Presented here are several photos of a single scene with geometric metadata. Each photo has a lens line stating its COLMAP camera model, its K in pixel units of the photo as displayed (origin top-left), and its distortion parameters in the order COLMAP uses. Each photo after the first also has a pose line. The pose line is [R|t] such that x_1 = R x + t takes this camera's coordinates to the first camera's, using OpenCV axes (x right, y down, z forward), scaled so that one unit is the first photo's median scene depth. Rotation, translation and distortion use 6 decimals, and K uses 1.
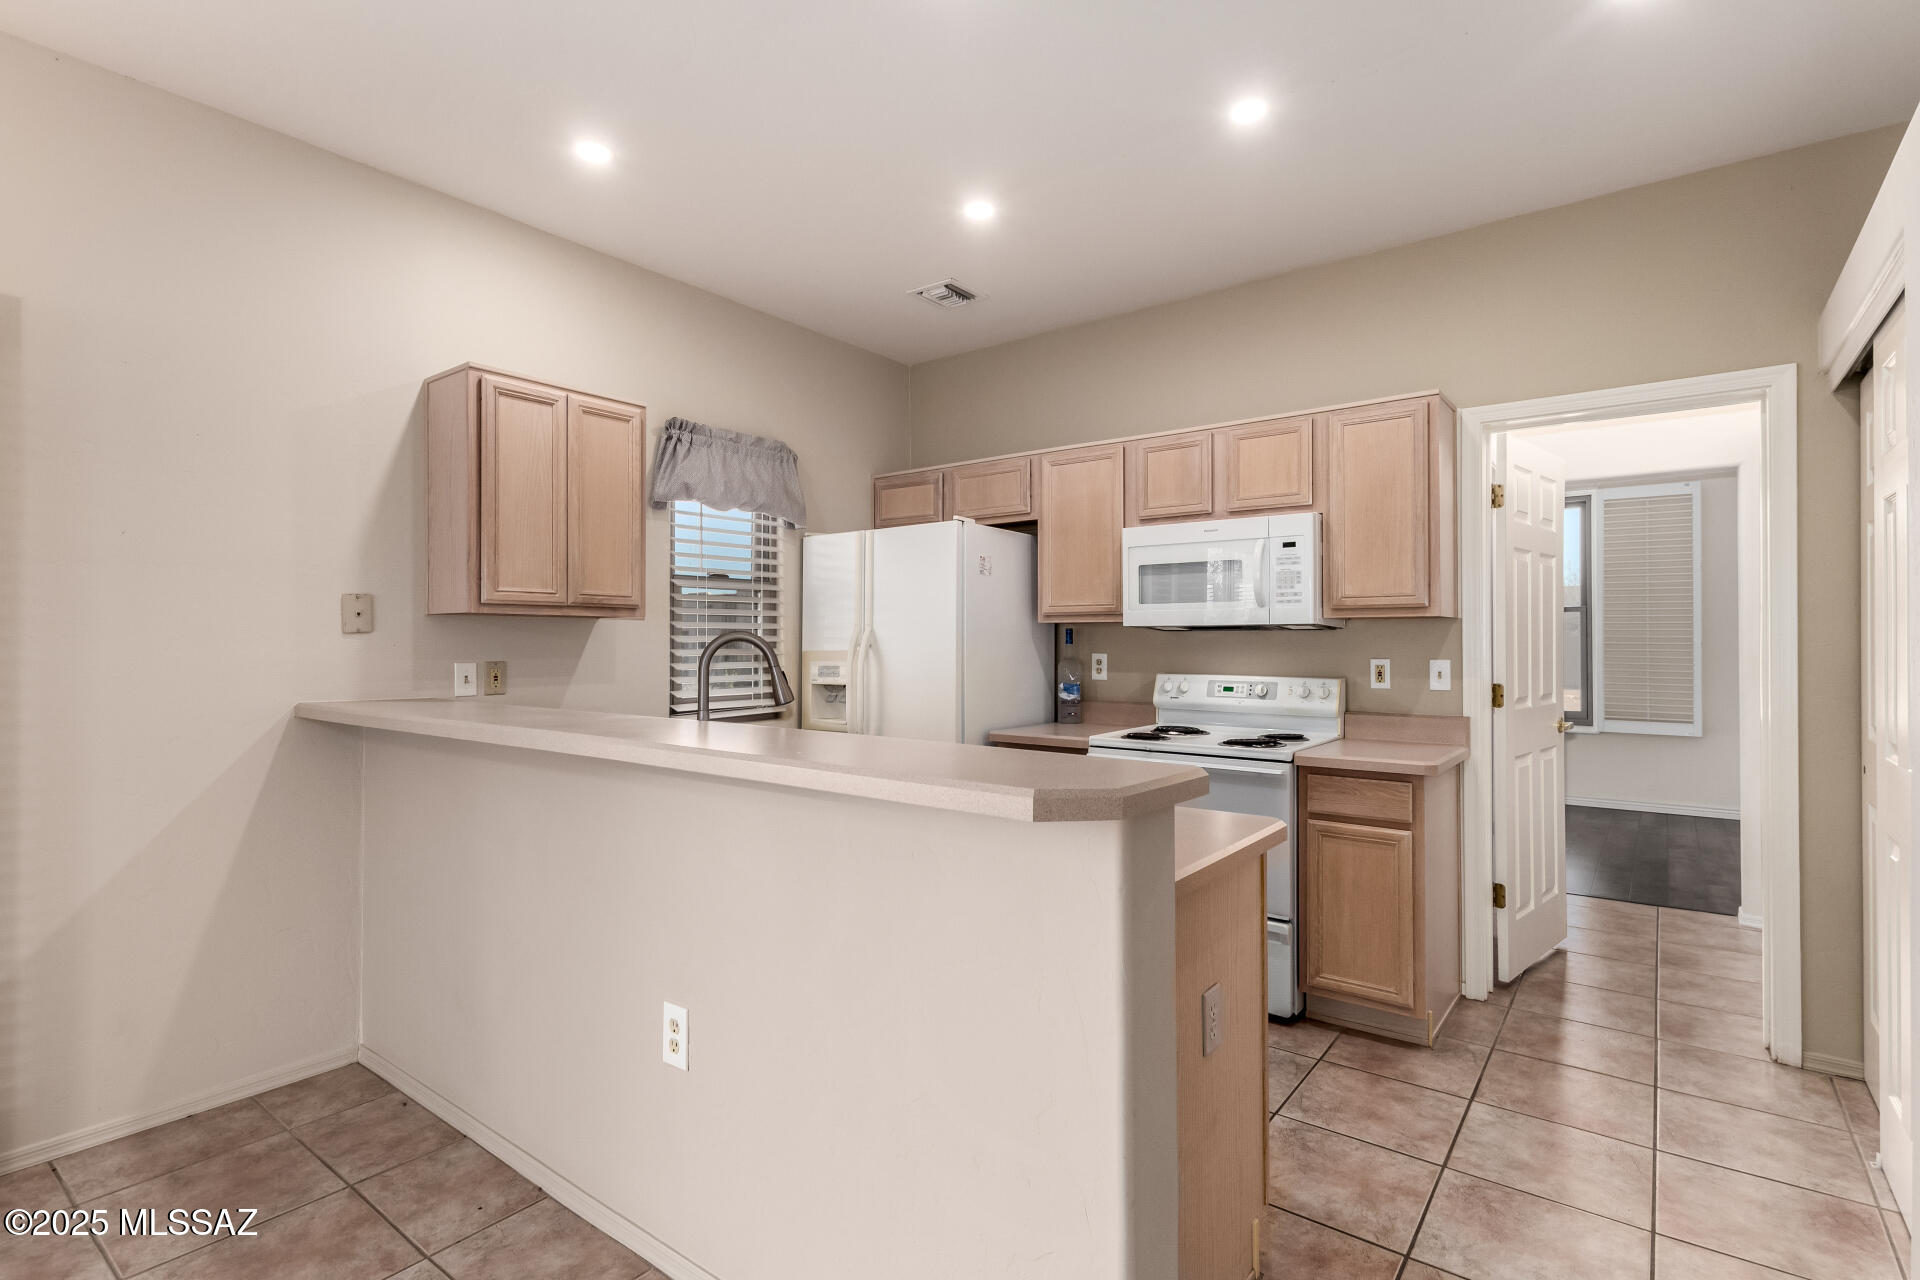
lens RADIAL K [[918.1, 0, 964.6], [0, 918.1, 635.6], [0, 0, 1]] dist [0.010037, -0.003676]
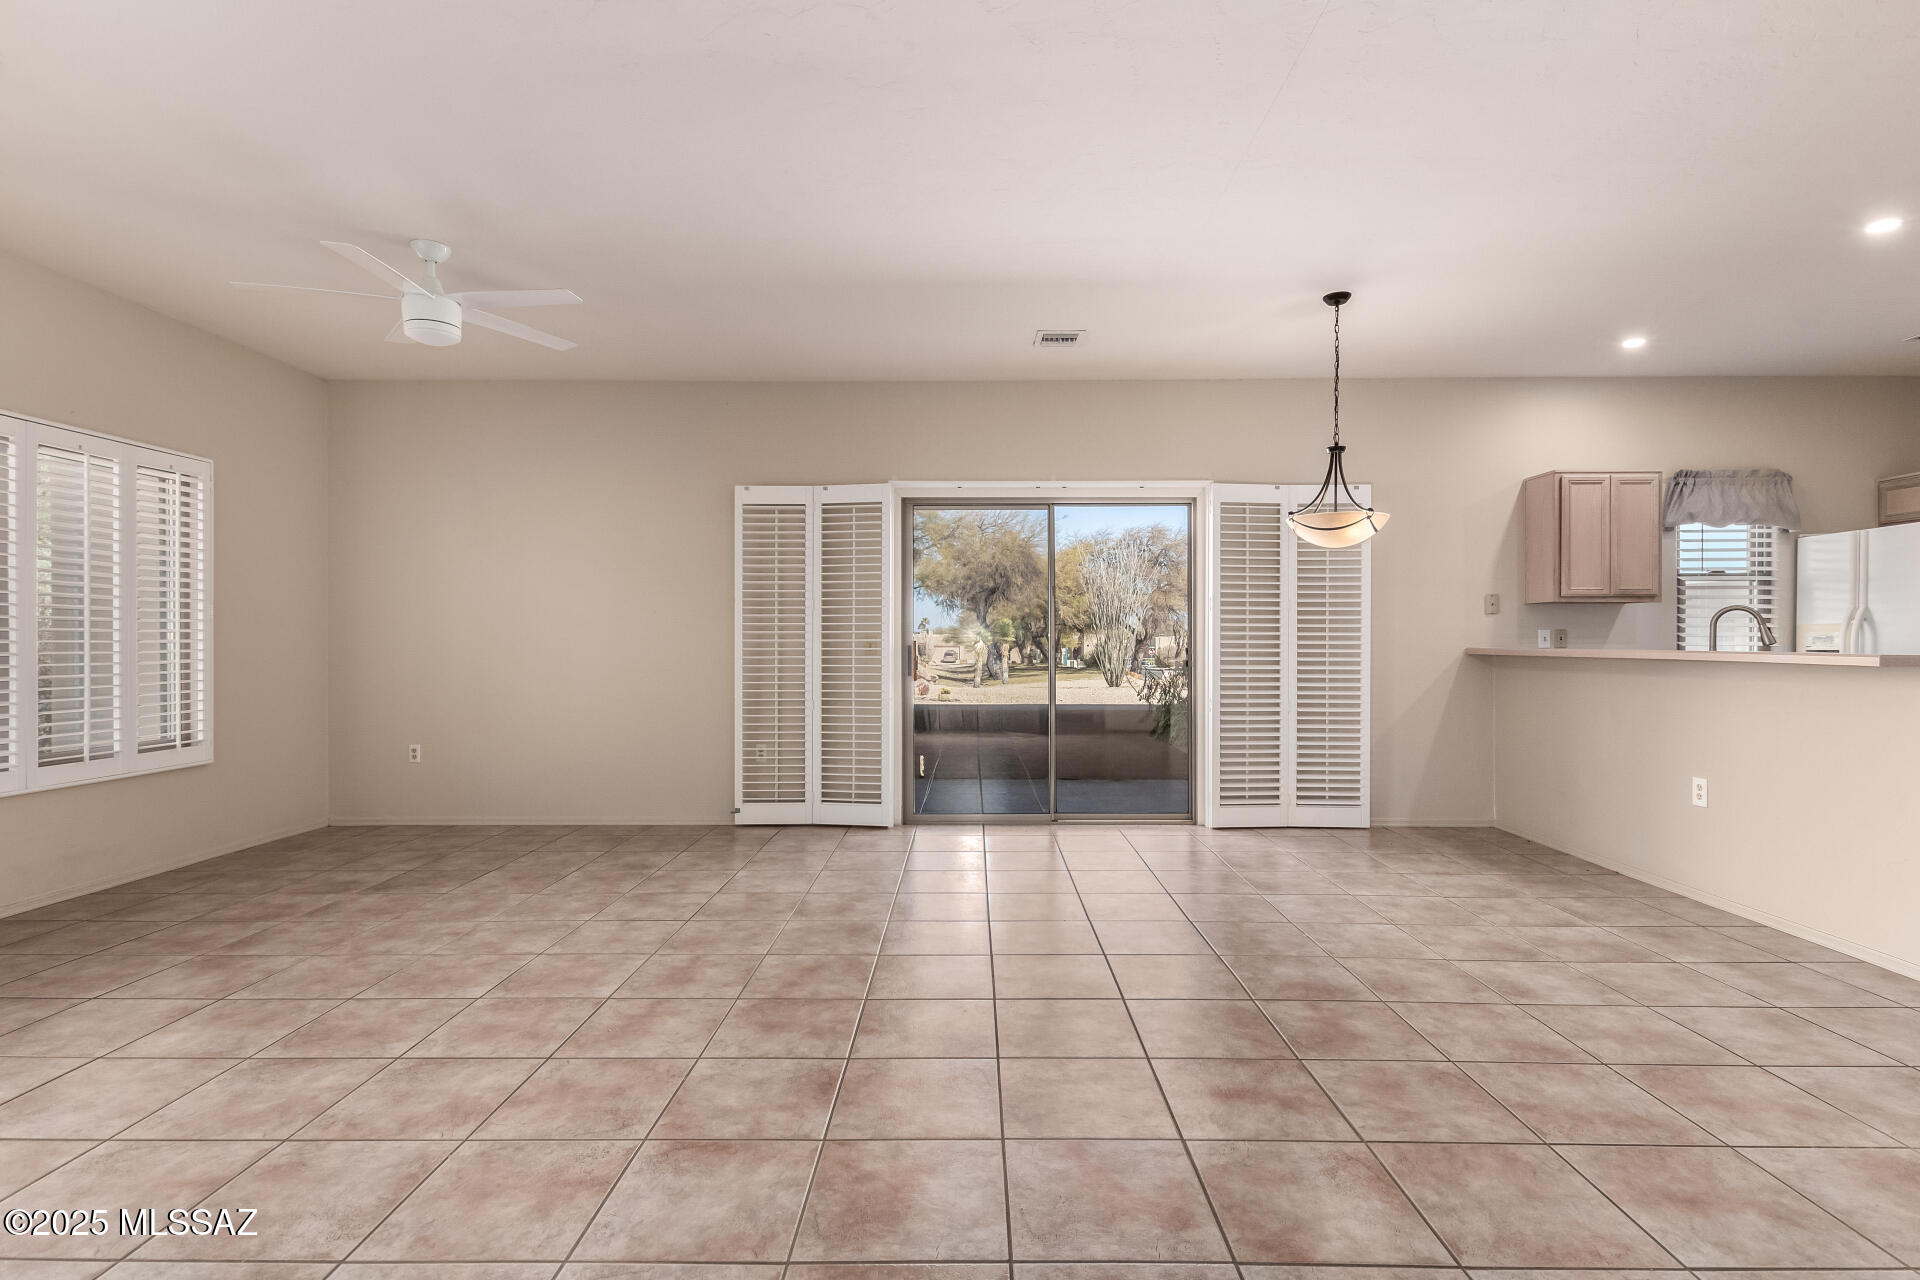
lens RADIAL K [[918.1, 0, 954.8], [0, 918.1, 642.9], [0, 0, 1]] dist [0.010037, -0.003676]
pose [[0.590567, 0.001489, -0.806987, 0.207207], [0.004099, 0.999980, 0.004845, 0.035581], [0.806978, -0.006169, 0.590549, -0.875127]]
